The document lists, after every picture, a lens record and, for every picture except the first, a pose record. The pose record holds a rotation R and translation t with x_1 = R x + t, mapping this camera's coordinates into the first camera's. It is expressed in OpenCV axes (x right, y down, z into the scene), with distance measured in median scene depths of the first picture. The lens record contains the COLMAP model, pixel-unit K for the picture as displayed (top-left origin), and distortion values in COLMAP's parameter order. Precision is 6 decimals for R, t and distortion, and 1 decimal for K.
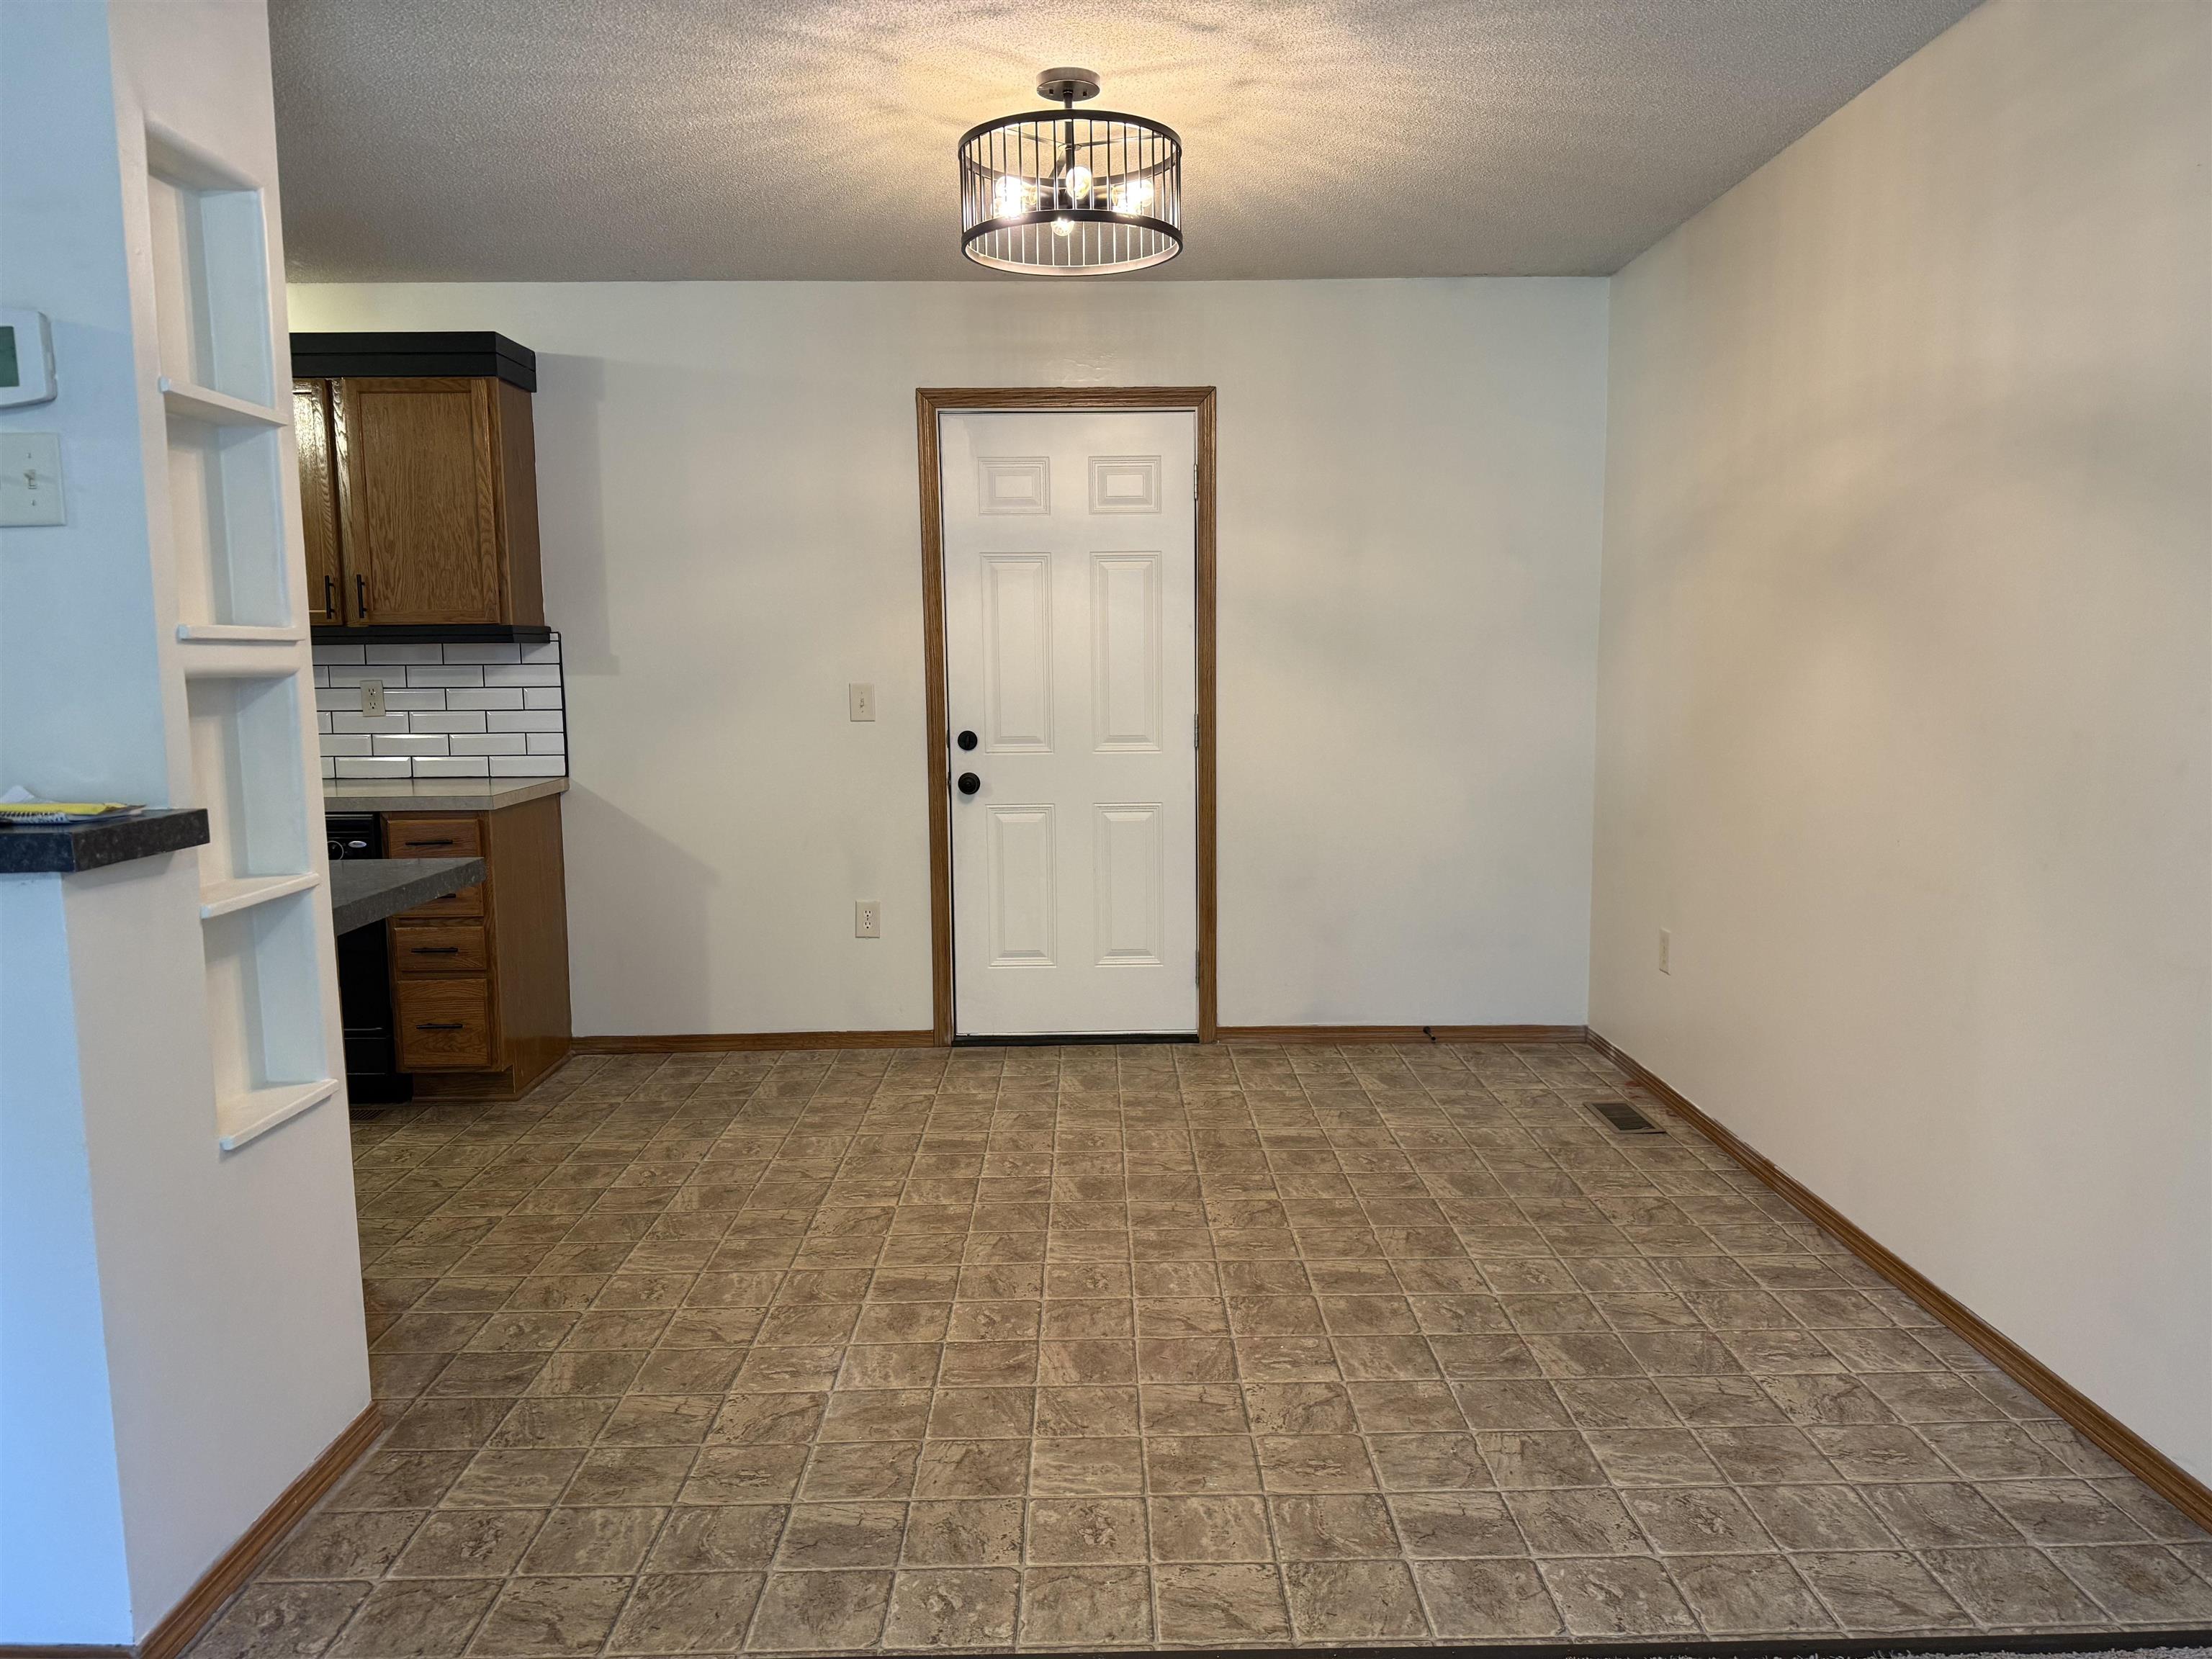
lens RADIAL K [[1540.5, 0, 1092.0], [0, 1540.5, 823.8], [0, 0, 1]] dist [0.016482, -0.030310]
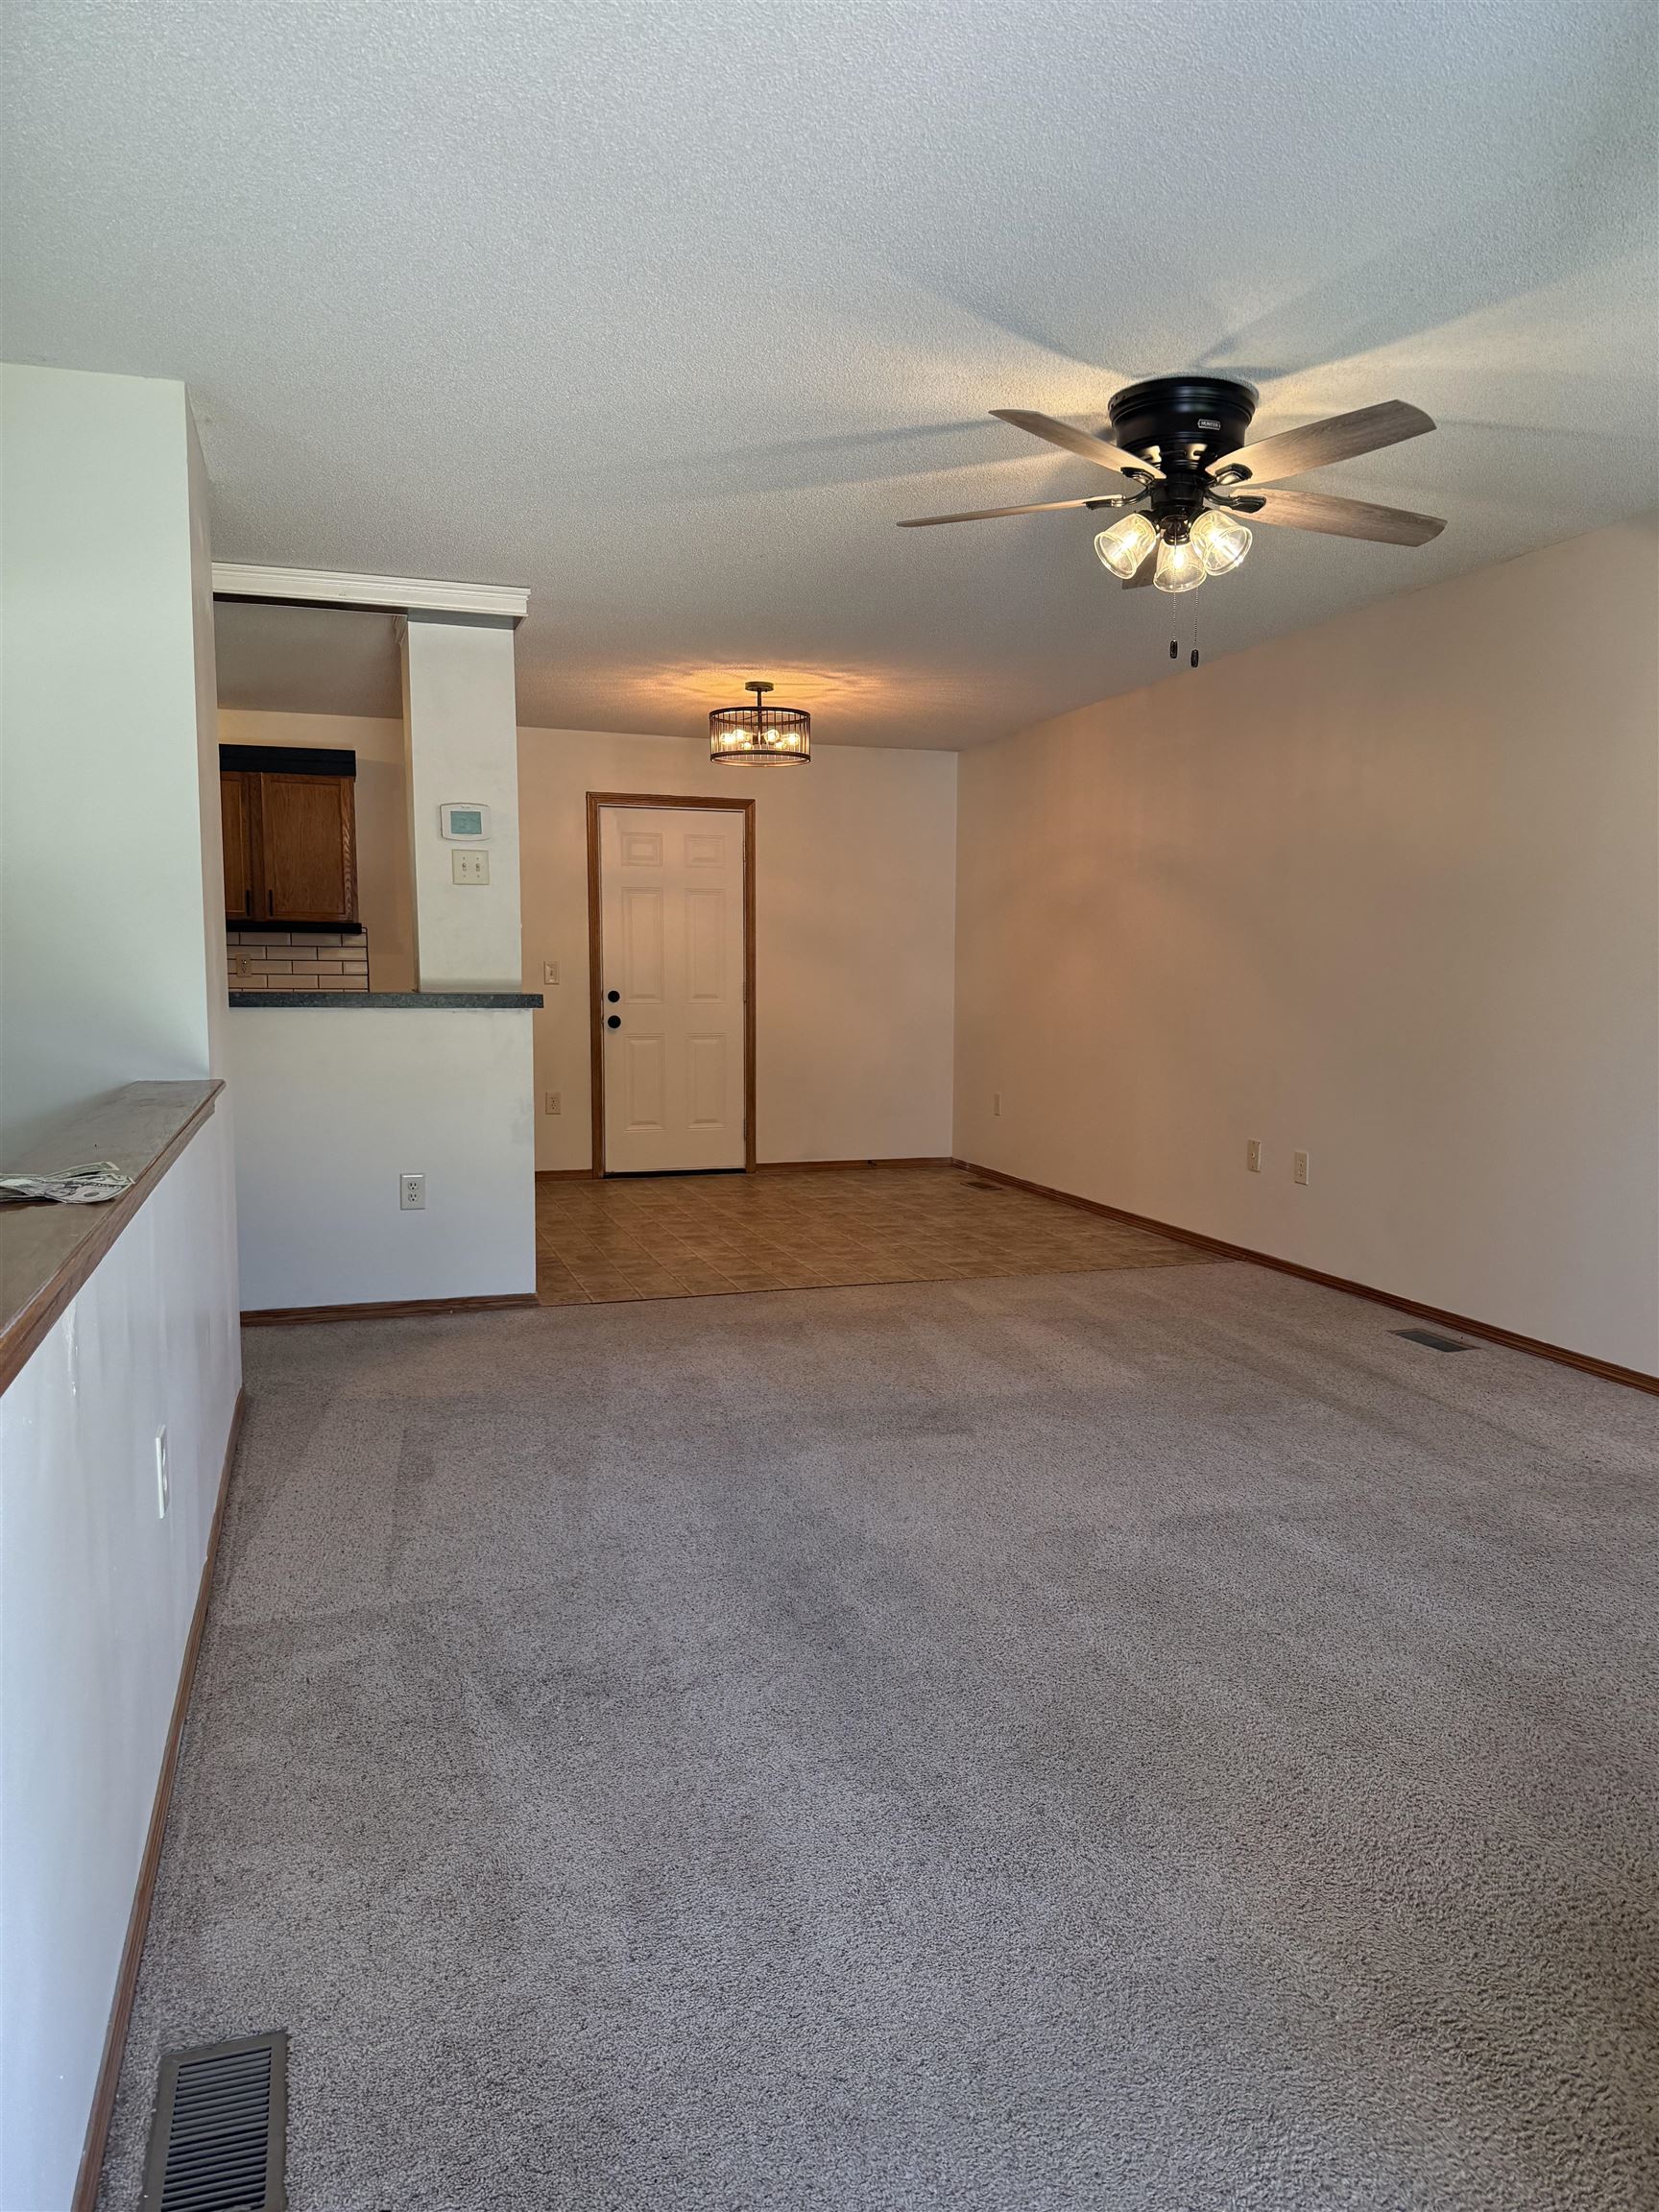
lens RADIAL K [[1540.5, 0, 827.8], [0, 1540.5, 1103.2], [0, 0, 1]] dist [0.016482, -0.030310]
pose [[0.954940, -0.008724, 0.296670, -0.455430], [0.016993, 0.999535, -0.025306, 0.139654], [-0.296311, 0.029207, 0.954645, -0.875355]]
